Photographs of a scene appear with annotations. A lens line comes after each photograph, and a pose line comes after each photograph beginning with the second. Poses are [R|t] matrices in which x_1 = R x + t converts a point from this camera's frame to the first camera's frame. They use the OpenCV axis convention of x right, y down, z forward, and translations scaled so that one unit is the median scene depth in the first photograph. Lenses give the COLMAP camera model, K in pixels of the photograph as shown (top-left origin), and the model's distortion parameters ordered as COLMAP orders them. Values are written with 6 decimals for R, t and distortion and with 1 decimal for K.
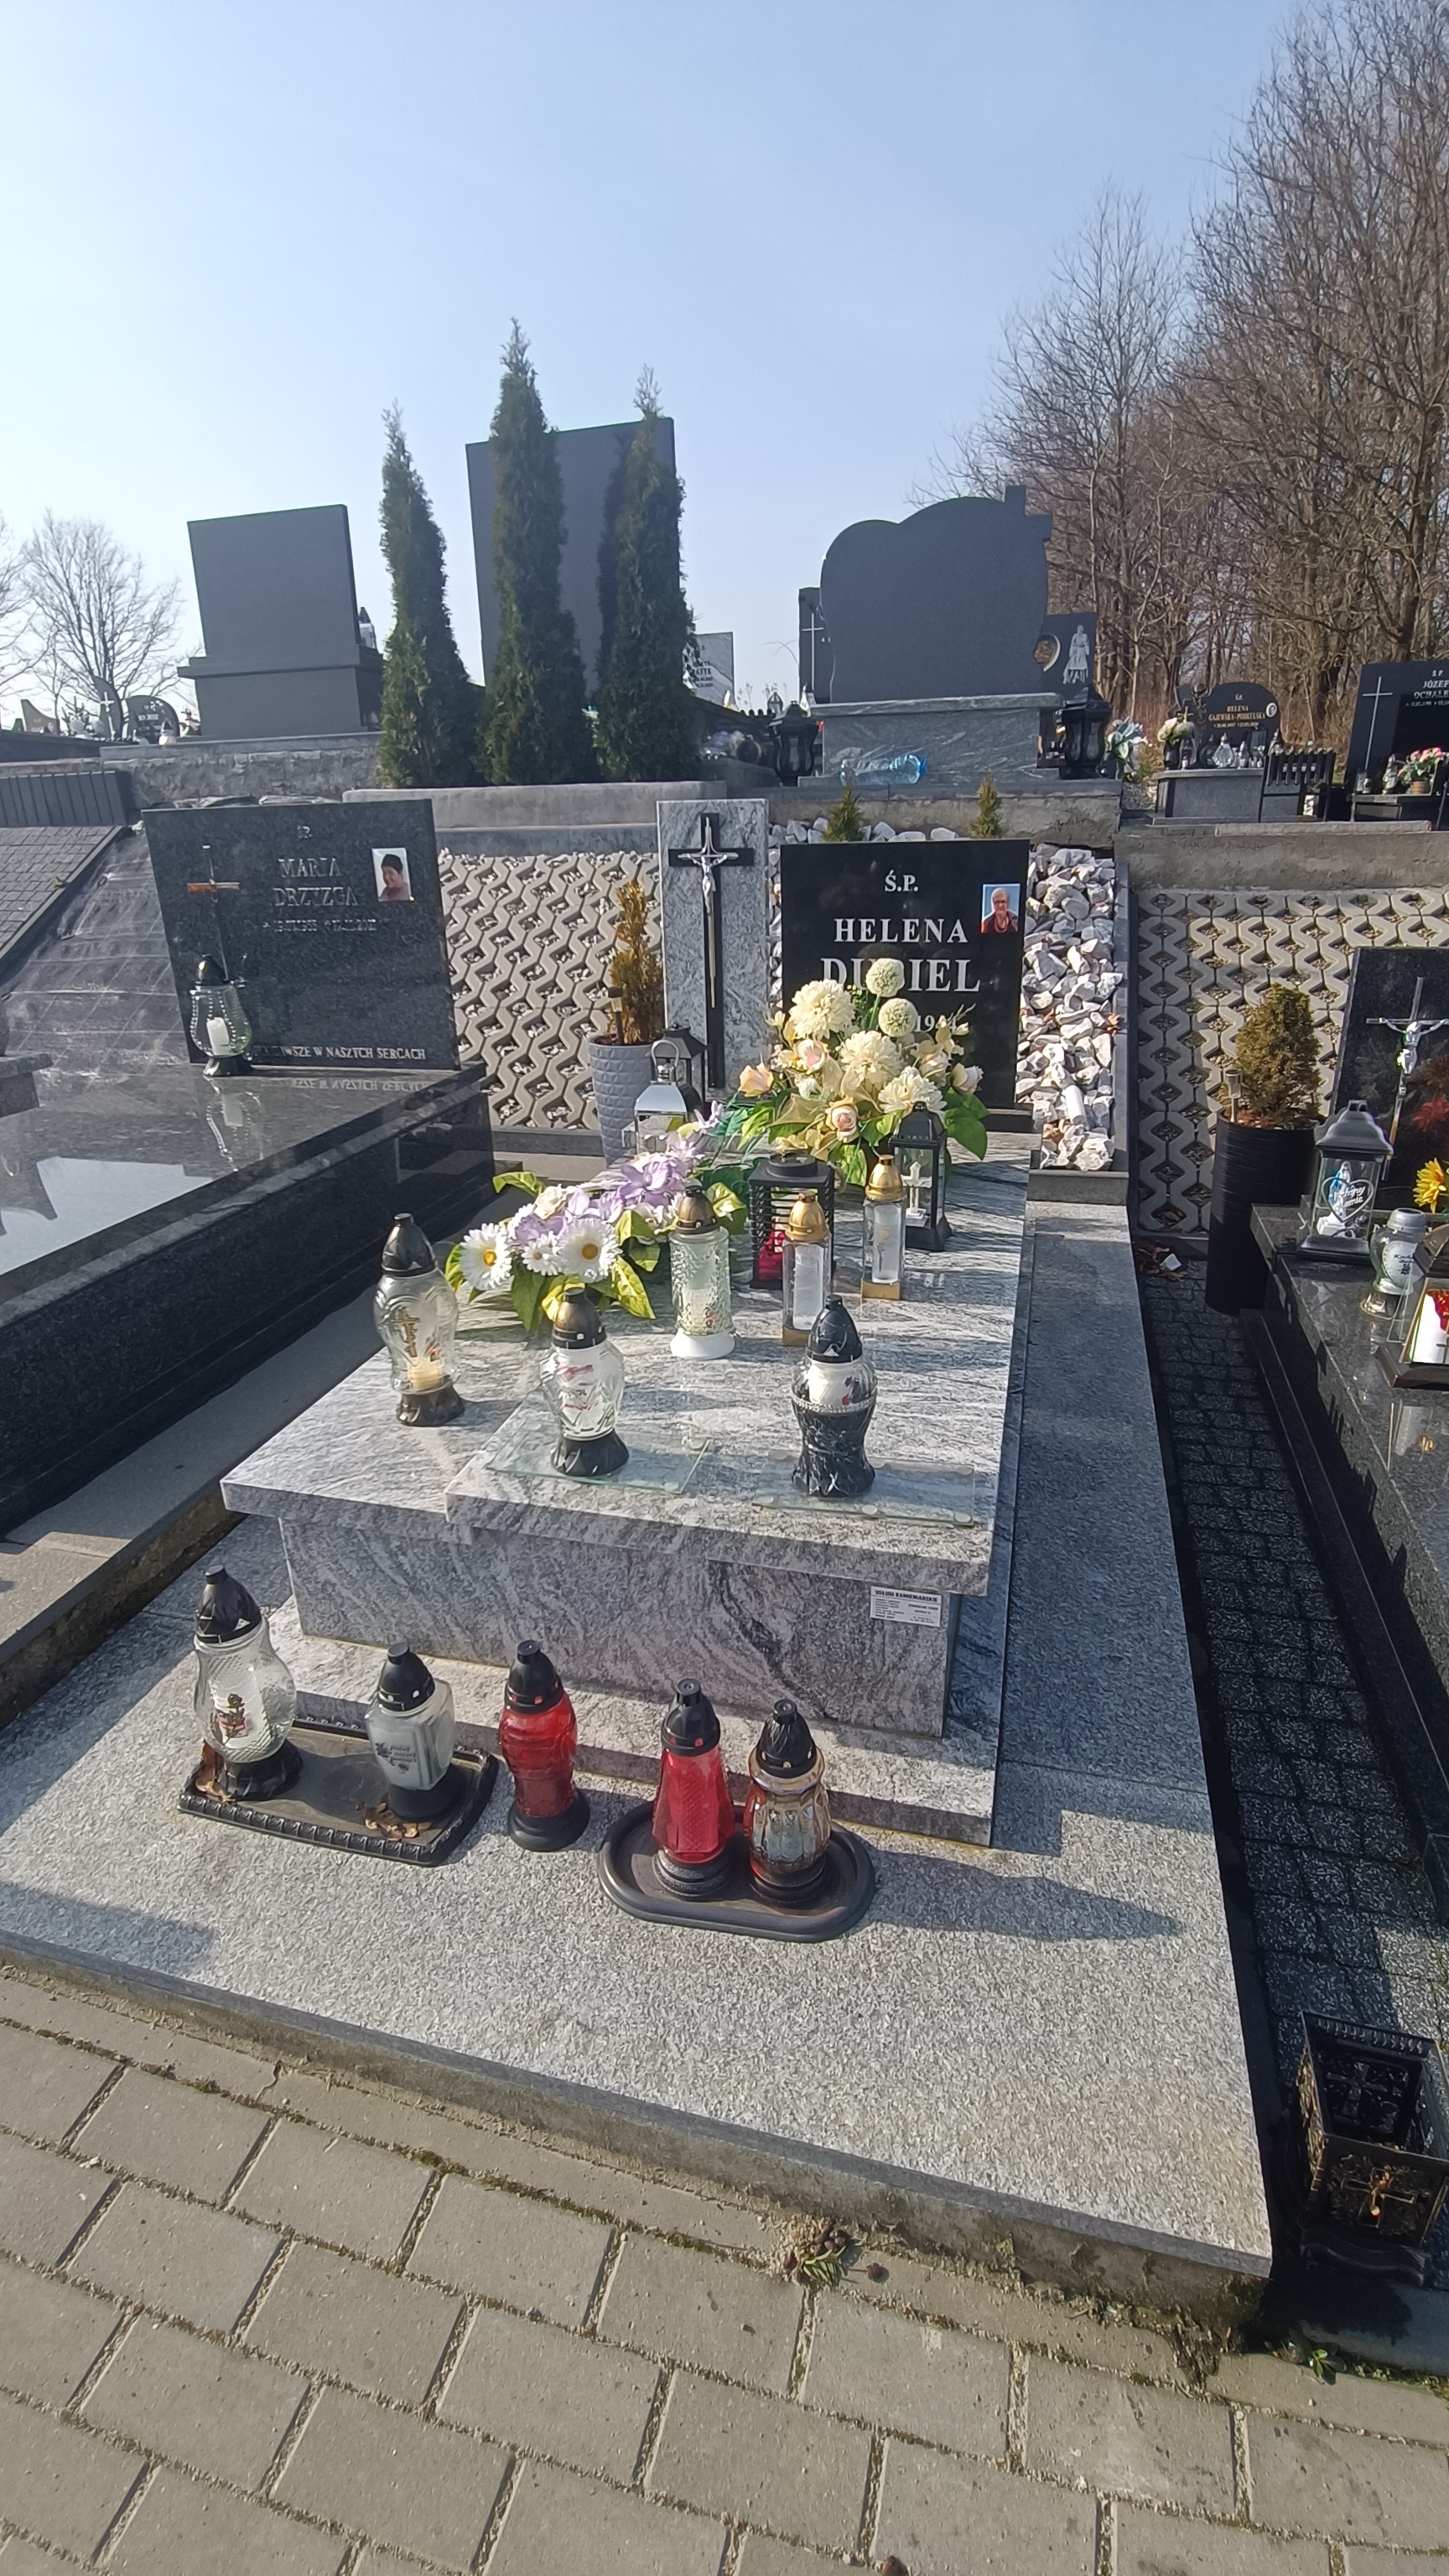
lens RADIAL K [[1173.0, 0, 728.3], [0, 1173.0, 1298.4], [0, 0, 1]] dist [-0.015576, 0.000947]
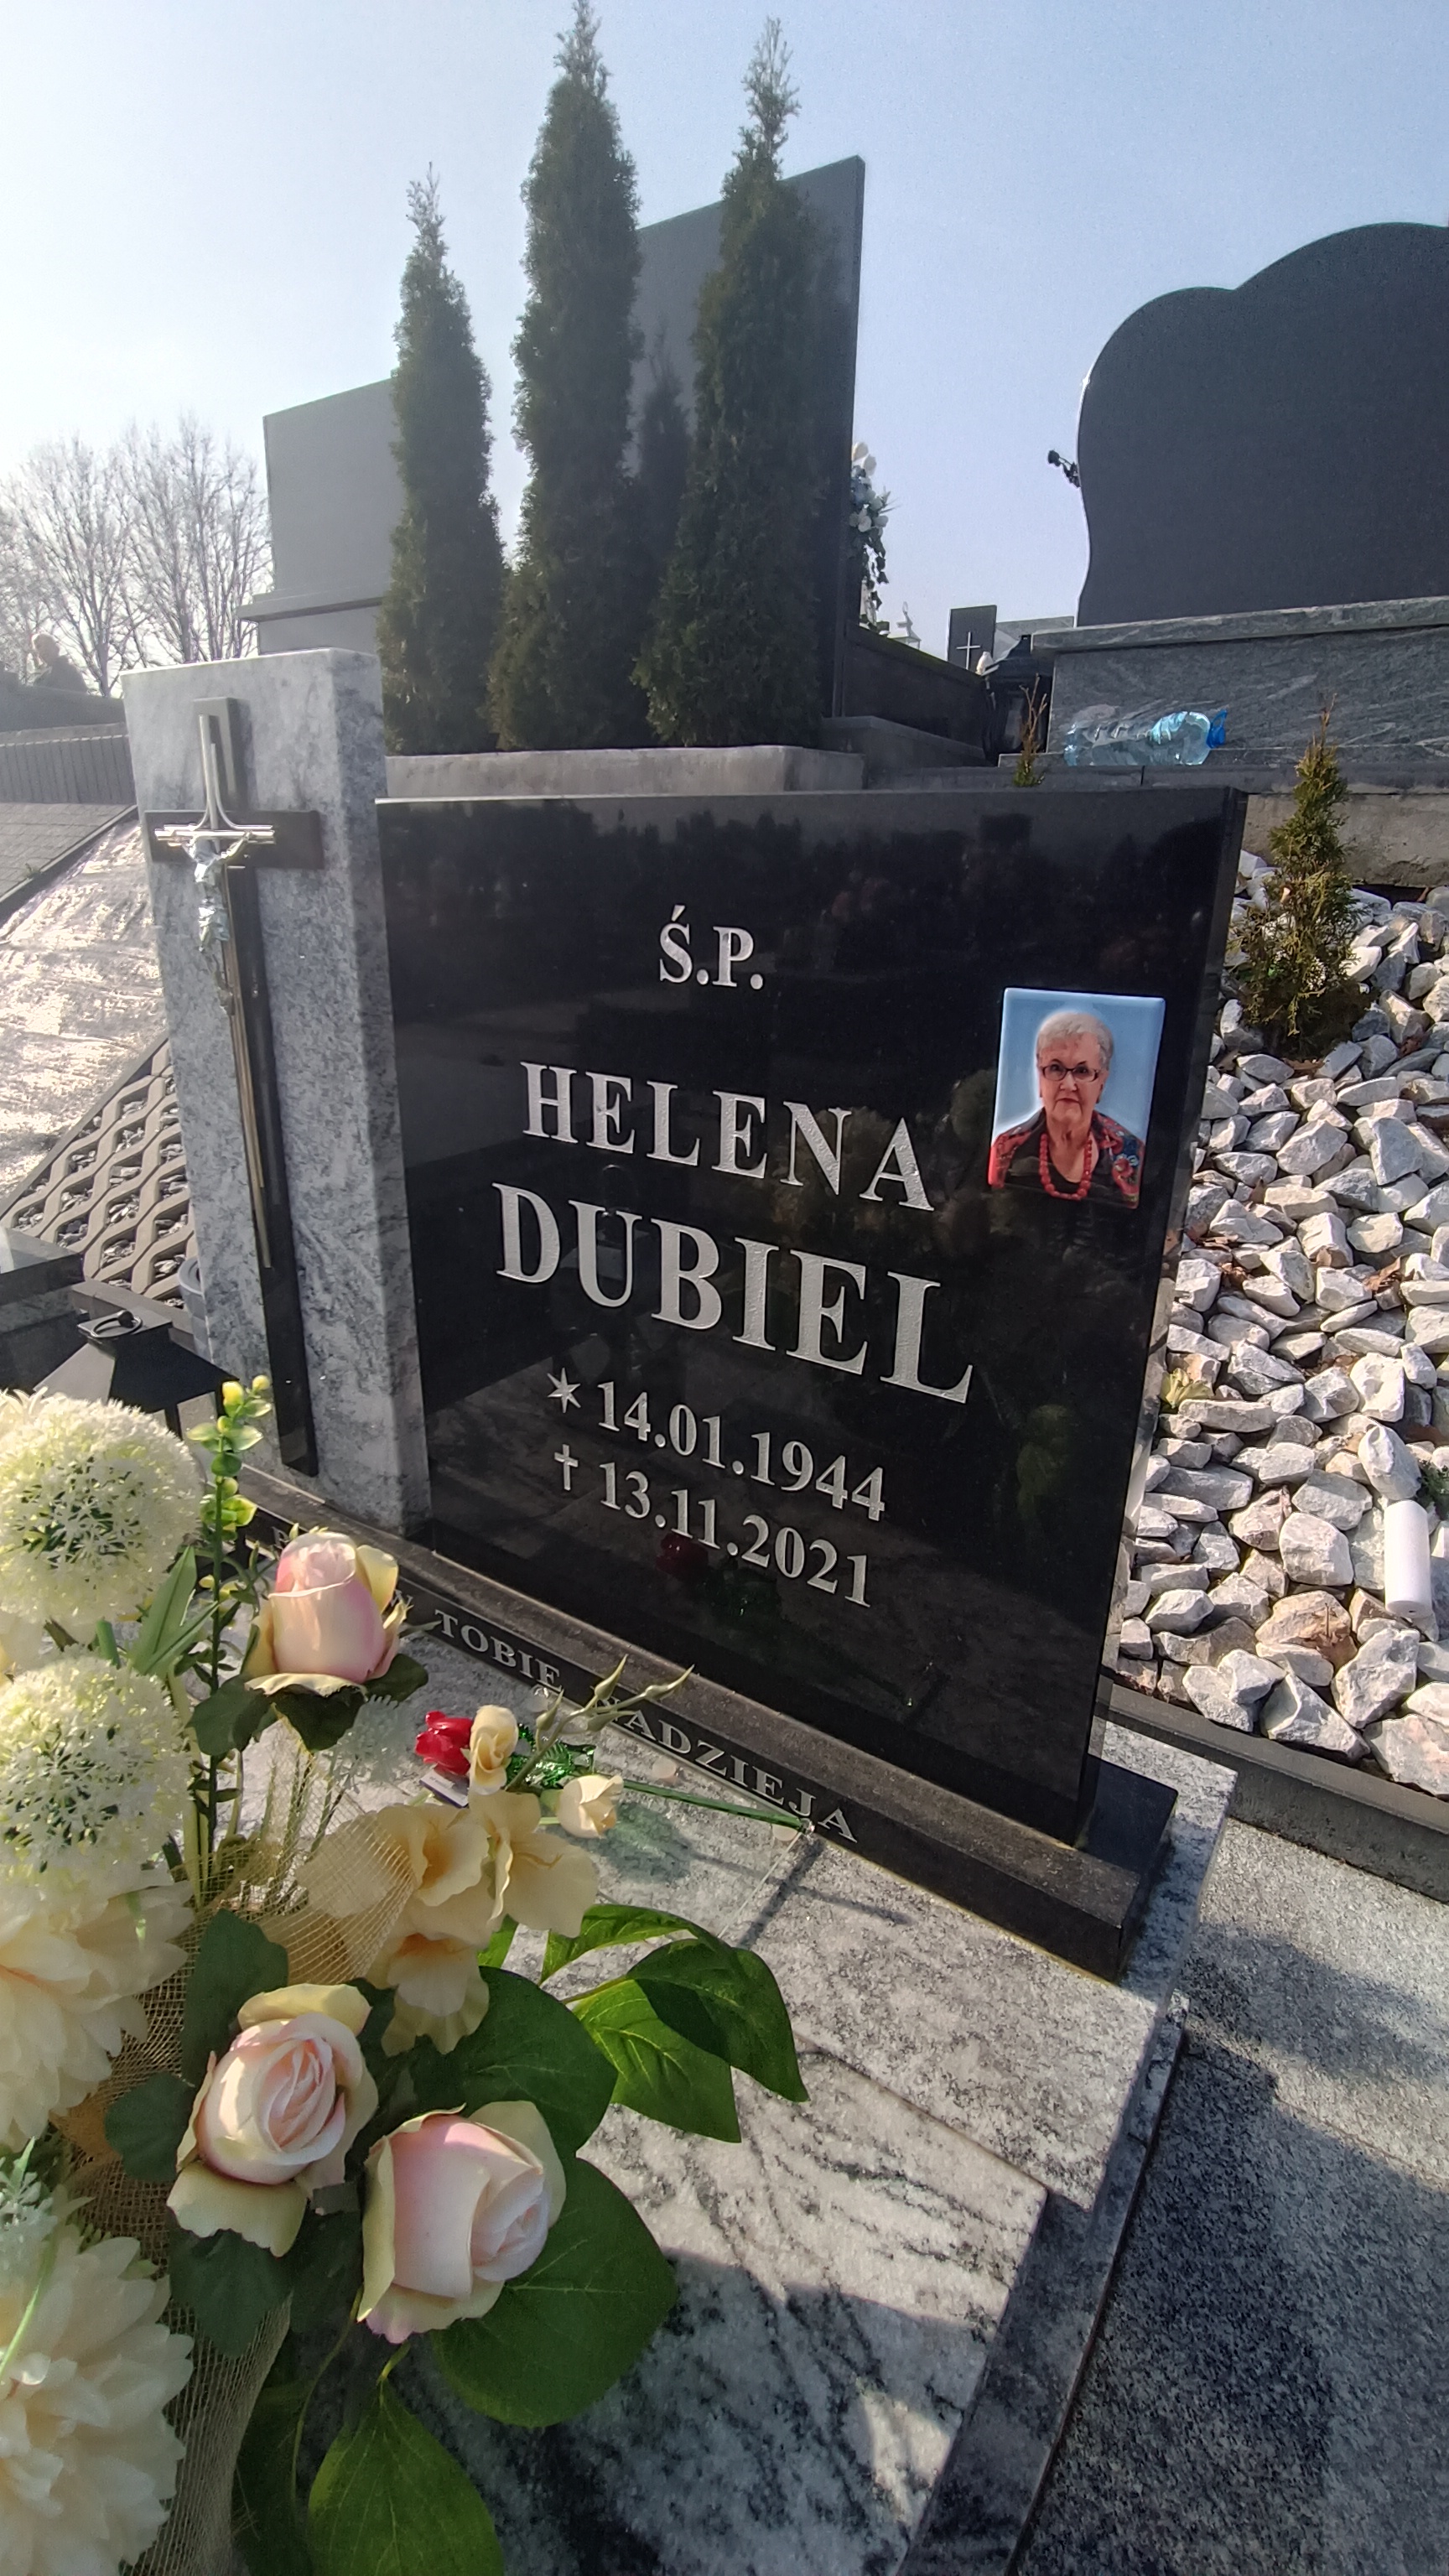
lens RADIAL K [[1173.0, 0, 728.3], [0, 1173.0, 1298.4], [0, 0, 1]] dist [-0.015576, 0.000947]
pose [[0.951700, 0.147075, -0.269509, 0.135978], [-0.154403, 0.987989, -0.006075, -0.163374], [0.265379, 0.047395, 0.962979, 0.442332]]
